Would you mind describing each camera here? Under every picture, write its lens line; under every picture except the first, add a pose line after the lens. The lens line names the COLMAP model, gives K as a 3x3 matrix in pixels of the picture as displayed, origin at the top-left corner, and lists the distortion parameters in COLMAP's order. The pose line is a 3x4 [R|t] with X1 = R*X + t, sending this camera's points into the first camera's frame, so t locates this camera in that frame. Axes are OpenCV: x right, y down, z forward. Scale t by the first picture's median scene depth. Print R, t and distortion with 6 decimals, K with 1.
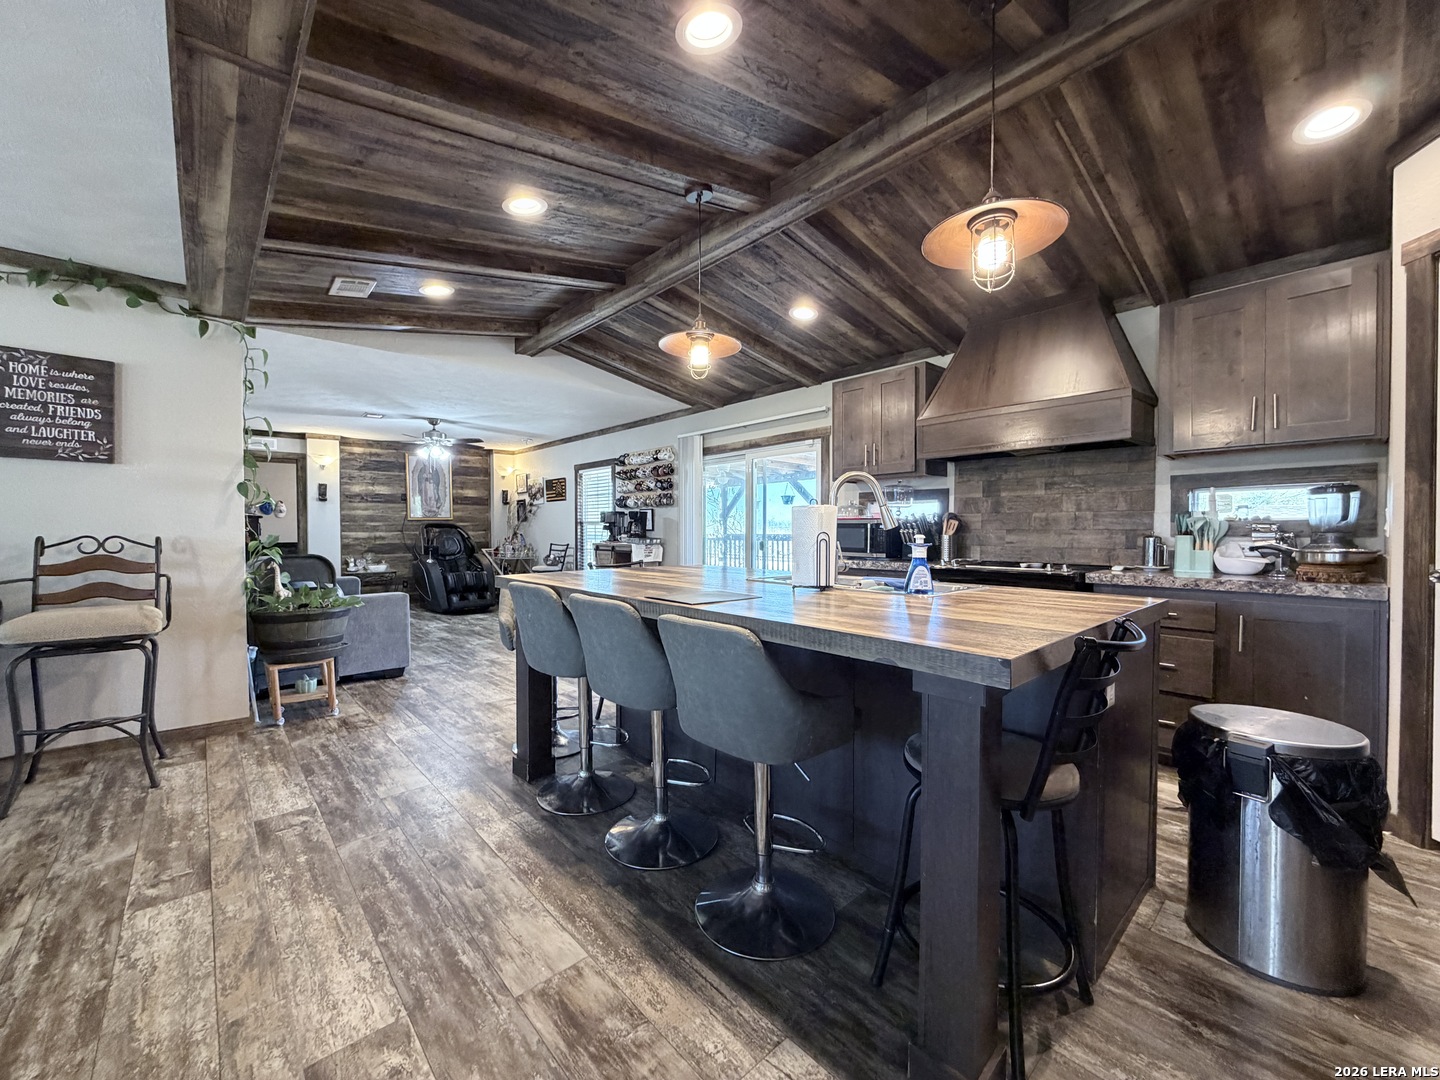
lens RADIAL K [[574.0, 0, 713.9], [0, 574.0, 540.5], [0, 0, 1]] dist [-0.001160, 0.000554]
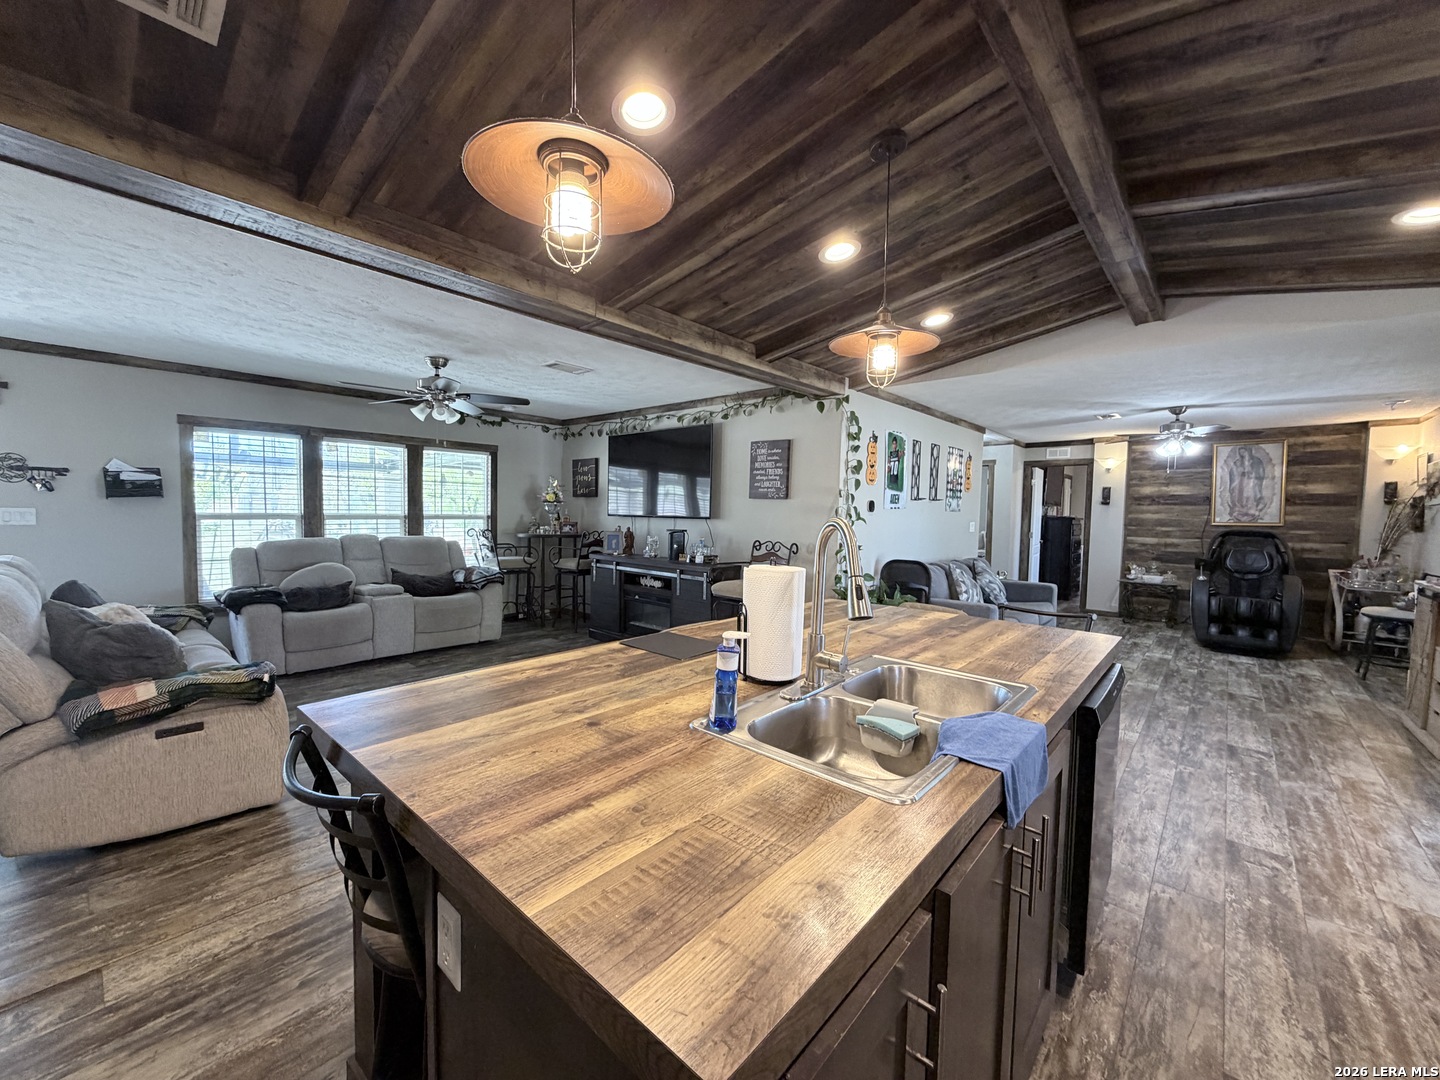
lens RADIAL K [[574.0, 0, 714.4], [0, 574.0, 540.7], [0, 0, 1]] dist [-0.001160, 0.000554]
pose [[0.108506, 0.056536, -0.992487, 0.390080], [-0.037095, 0.997916, 0.052790, -0.056858], [0.993403, 0.031088, 0.110377, 0.368222]]
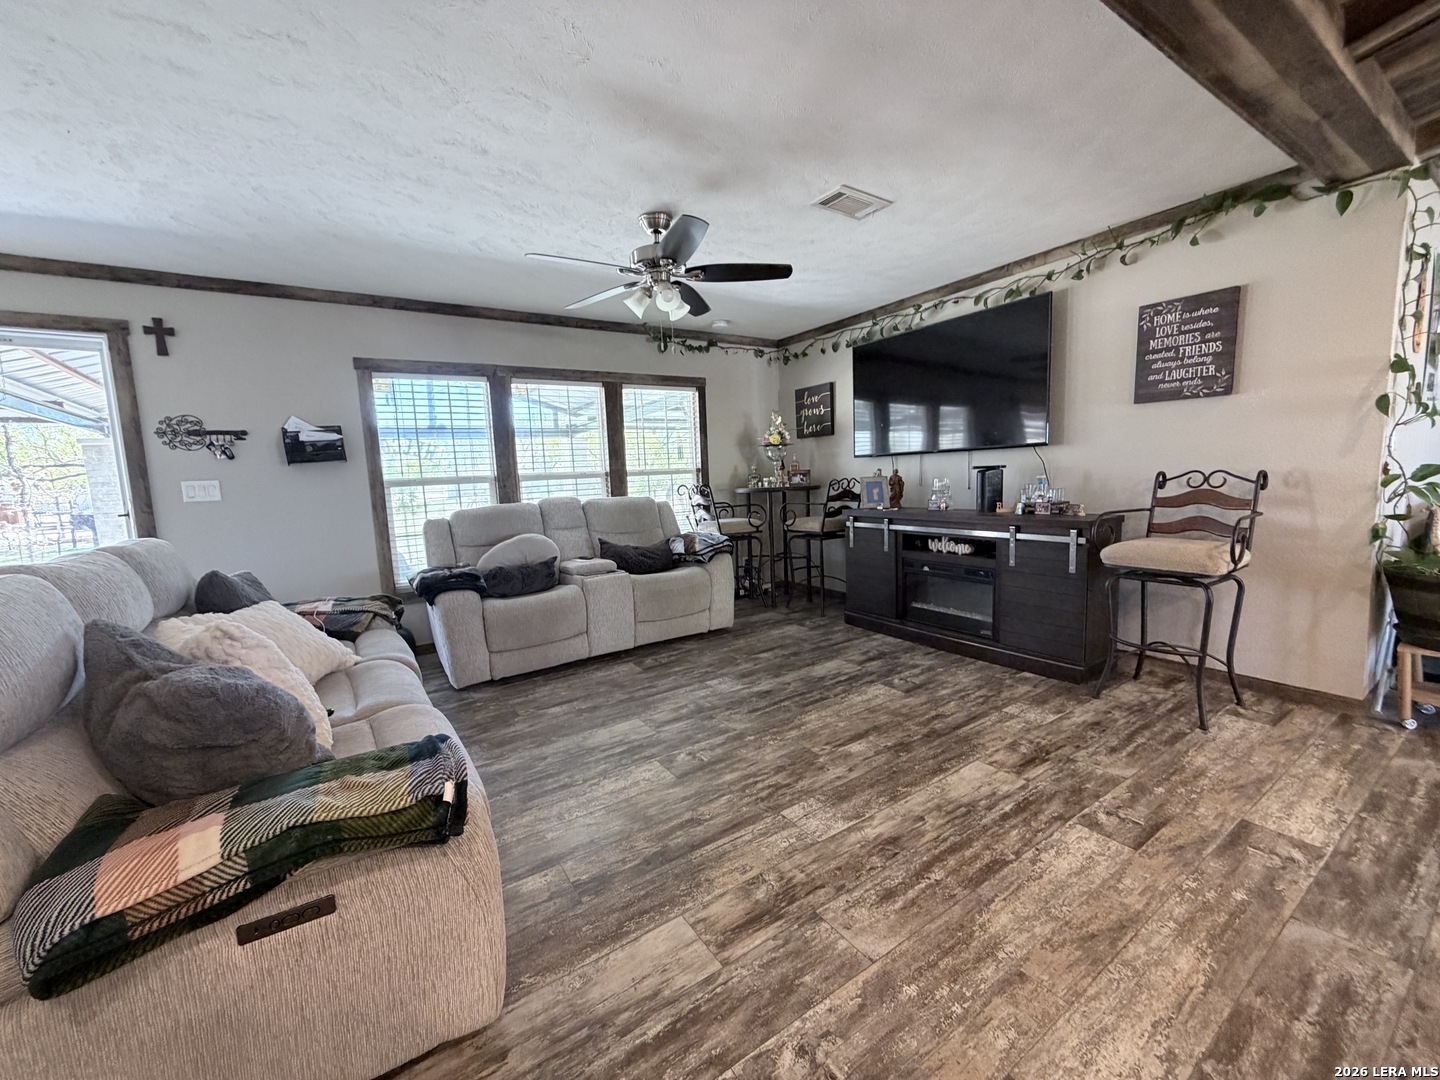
lens RADIAL K [[574.0, 0, 714.8], [0, 574.0, 541.1], [0, 0, 1]] dist [-0.001160, 0.000554]
pose [[-0.149668, 0.123865, -0.980947, 0.042350], [0.026434, 0.992269, 0.121262, -0.017572], [0.988383, -0.007781, -0.151785, 0.172243]]
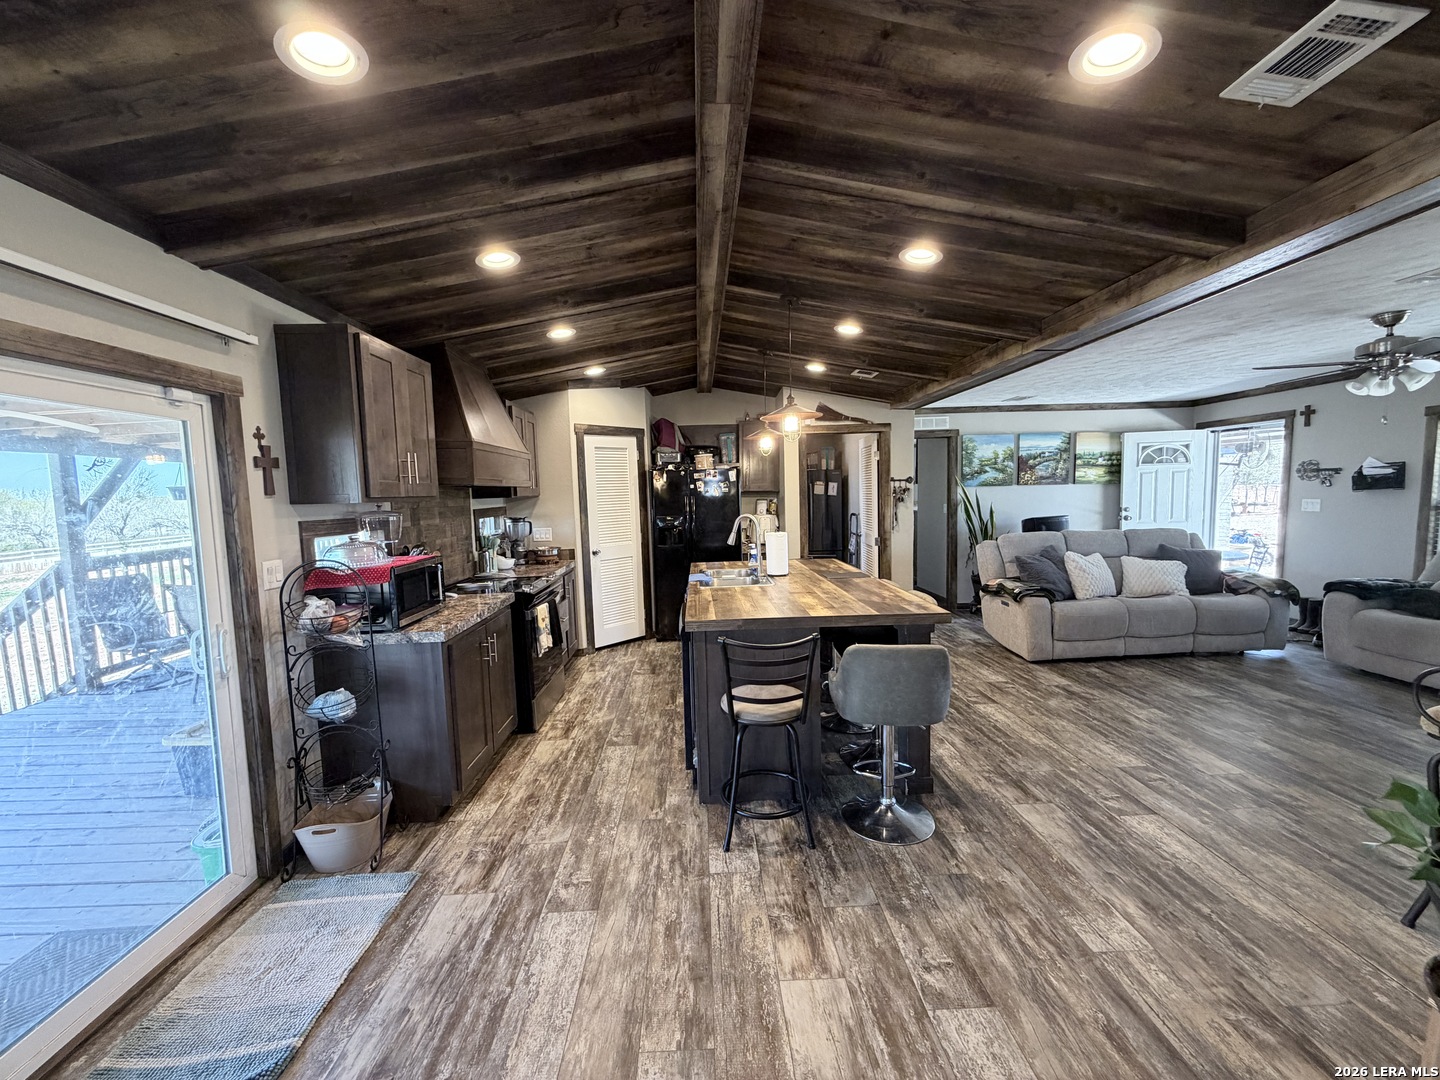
lens RADIAL K [[574.0, 0, 713.7], [0, 574.0, 541.5], [0, 0, 1]] dist [-0.001160, 0.000554]
pose [[-0.761783, -0.033875, 0.646946, -0.400613], [0.039457, 0.994352, 0.098527, -0.100614], [-0.646629, 0.100583, -0.756144, 1.138303]]
